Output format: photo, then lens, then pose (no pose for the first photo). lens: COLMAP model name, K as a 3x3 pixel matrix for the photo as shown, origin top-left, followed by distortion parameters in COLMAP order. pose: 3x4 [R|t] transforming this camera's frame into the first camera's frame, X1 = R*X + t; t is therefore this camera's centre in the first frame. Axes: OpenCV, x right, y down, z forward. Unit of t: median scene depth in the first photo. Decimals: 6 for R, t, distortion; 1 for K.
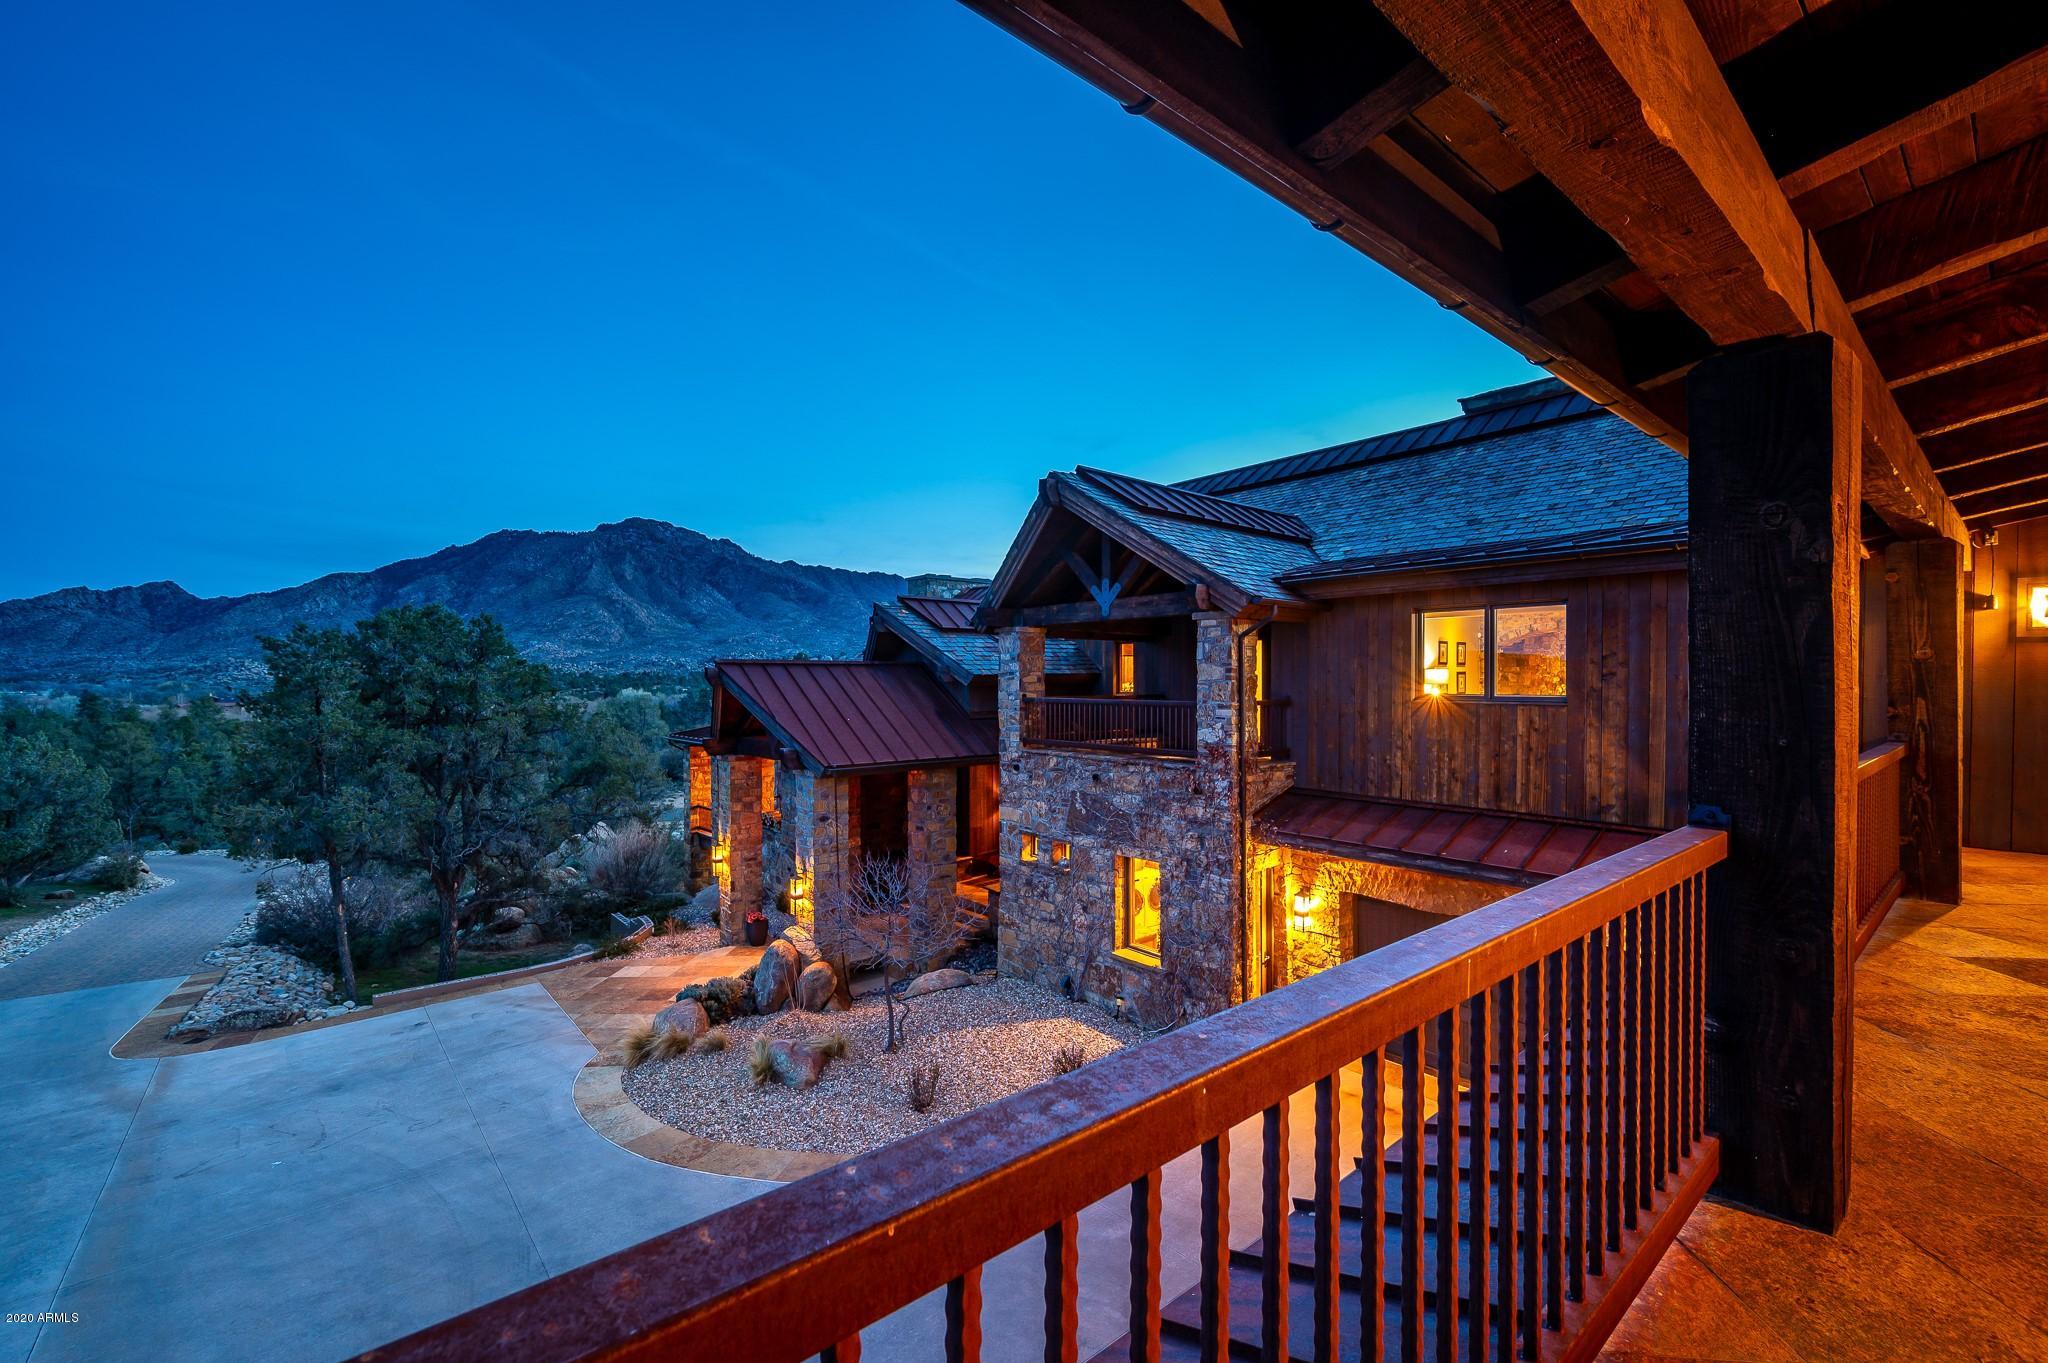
lens RADIAL K [[857.4, 0, 1016.6], [0, 857.4, 682.8], [0, 0, 1]] dist [-0.003617, -0.000138]
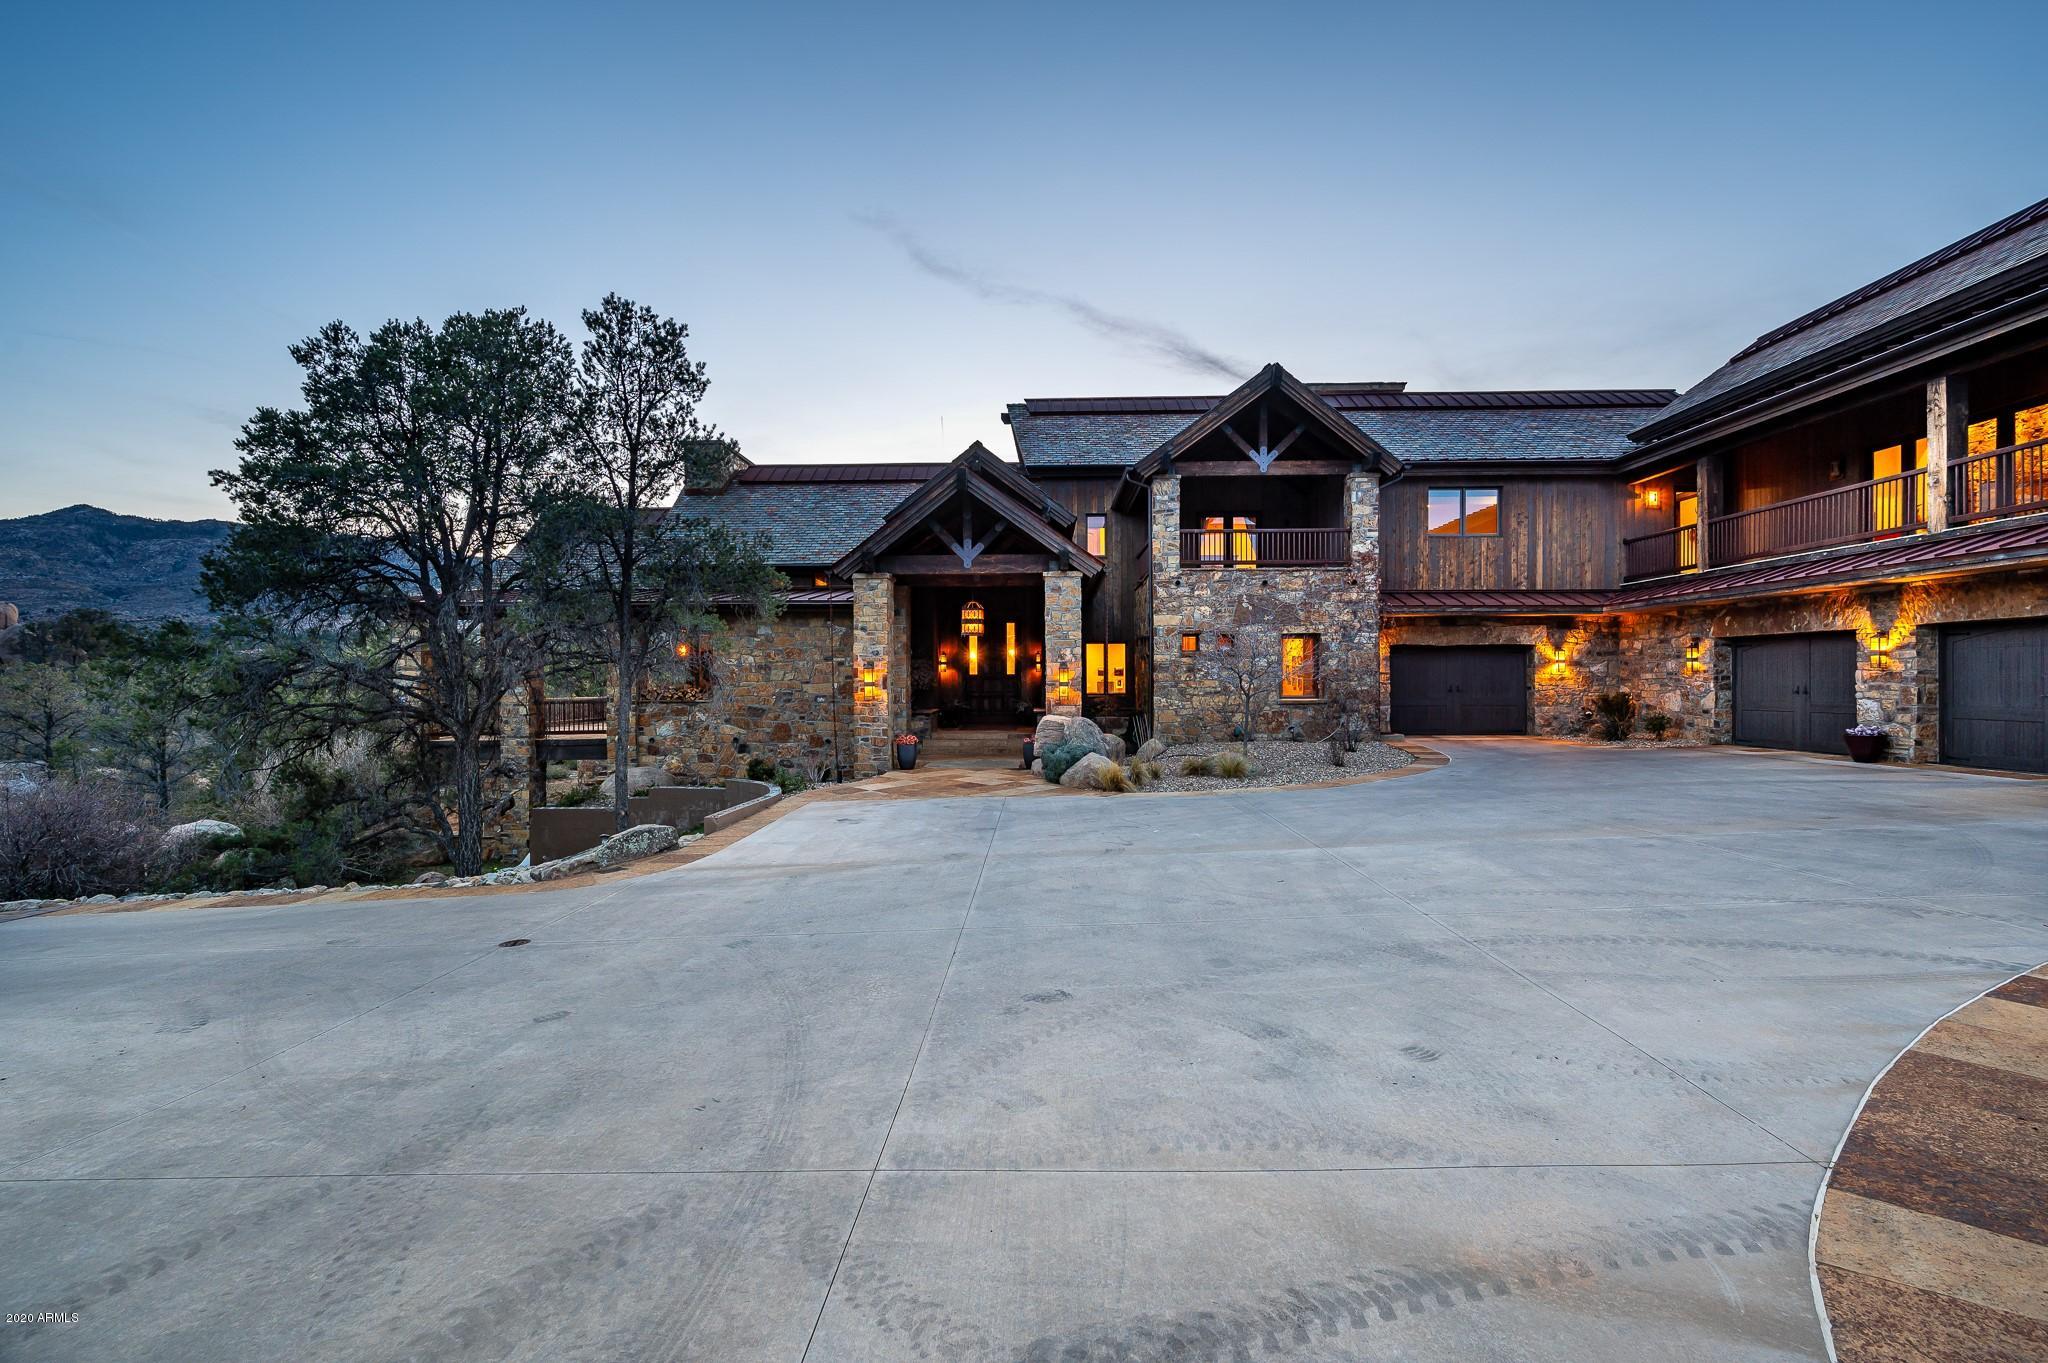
lens RADIAL K [[961.9, 0, 1041.9], [0, 961.9, 655.2], [0, 0, 1]] dist [0.004089, -0.003746]
pose [[0.649083, 0.016408, 0.760541, -1.231409], [0.002970, 0.999705, -0.024102, 0.242190], [-0.760712, 0.017903, 0.648842, 0.215371]]
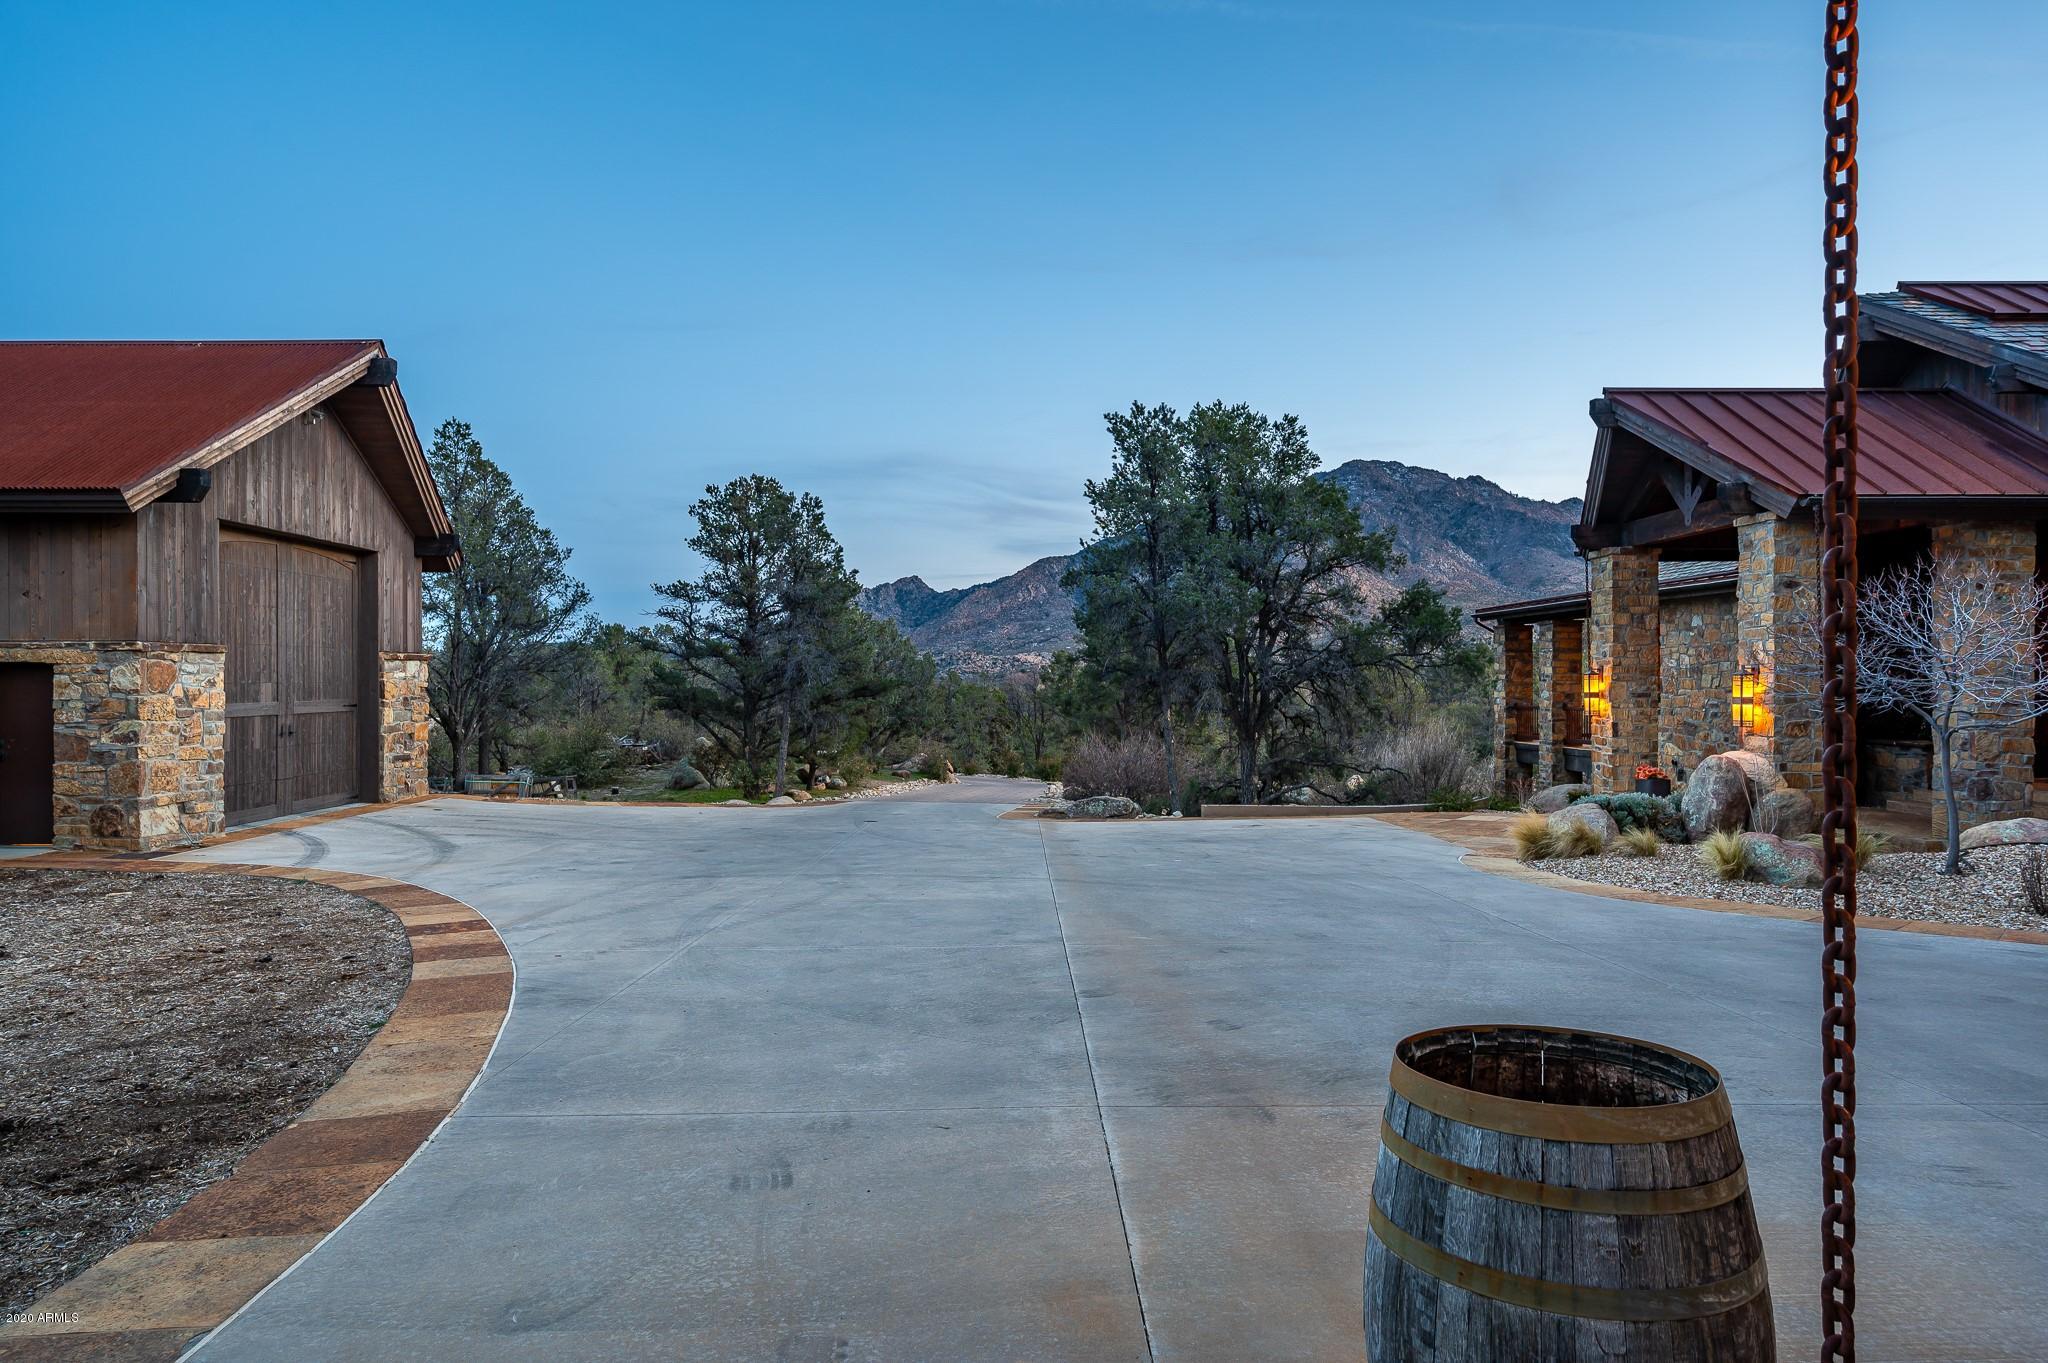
lens RADIAL K [[1179.0, 0, 977.3], [0, 1179.0, 672.7], [0, 0, 1]] dist [-0.016961, 0.001866]
pose [[0.746680, -0.001004, -0.665183, -0.091449], [-0.003043, 0.999983, -0.004925, 0.234961], [0.665177, 0.005701, 0.746664, -0.107547]]
